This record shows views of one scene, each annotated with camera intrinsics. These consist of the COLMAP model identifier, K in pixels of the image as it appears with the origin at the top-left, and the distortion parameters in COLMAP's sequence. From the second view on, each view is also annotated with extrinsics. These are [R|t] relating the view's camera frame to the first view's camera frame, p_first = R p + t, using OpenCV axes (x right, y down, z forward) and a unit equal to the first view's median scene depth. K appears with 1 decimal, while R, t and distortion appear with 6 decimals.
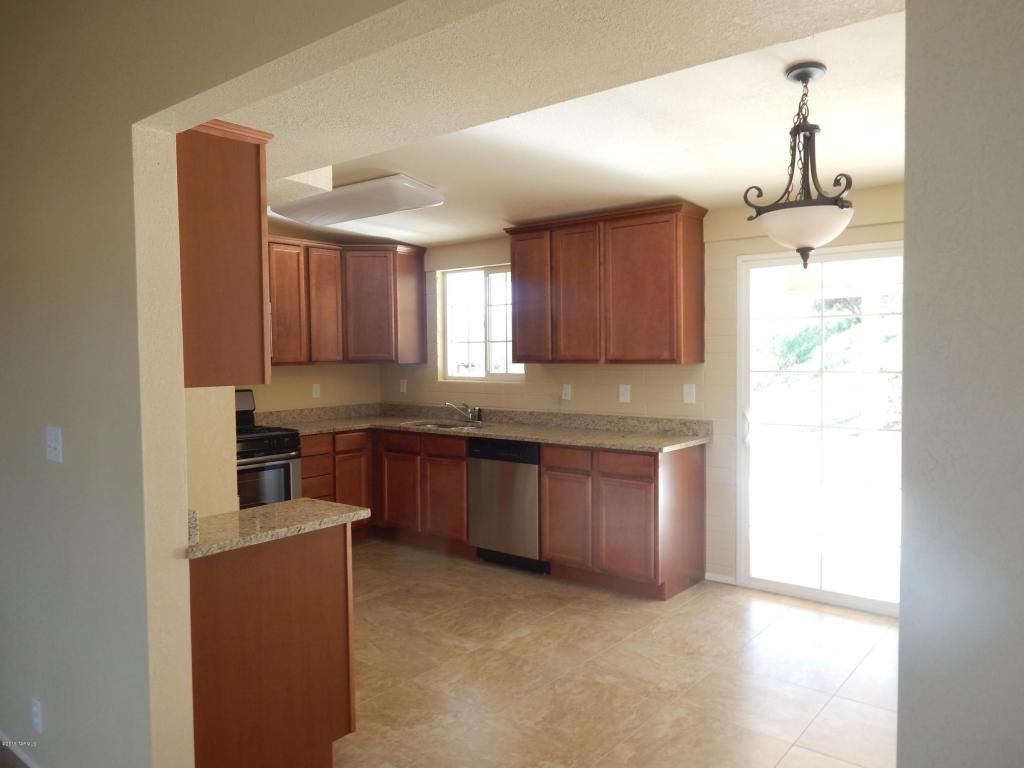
lens RADIAL K [[743.1, 0, 513.3], [0, 743.1, 378.8], [0, 0, 1]] dist [-0.001991, -0.000058]
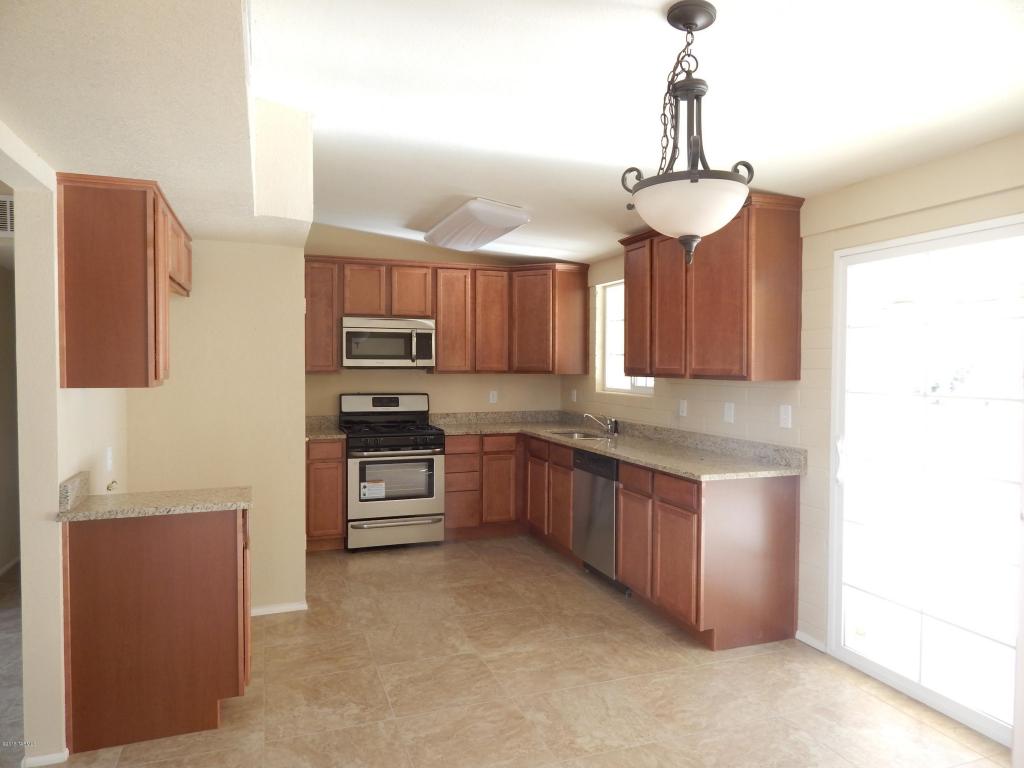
lens RADIAL K [[674.4, 0, 512.8], [0, 674.4, 381.2], [0, 0, 1]] dist [0.003752, -0.004979]
pose [[0.860141, 0.026108, -0.509387, 0.361283], [-0.030784, 0.999526, -0.000752, -0.009827], [0.509126, 0.016328, 0.860537, 0.173419]]
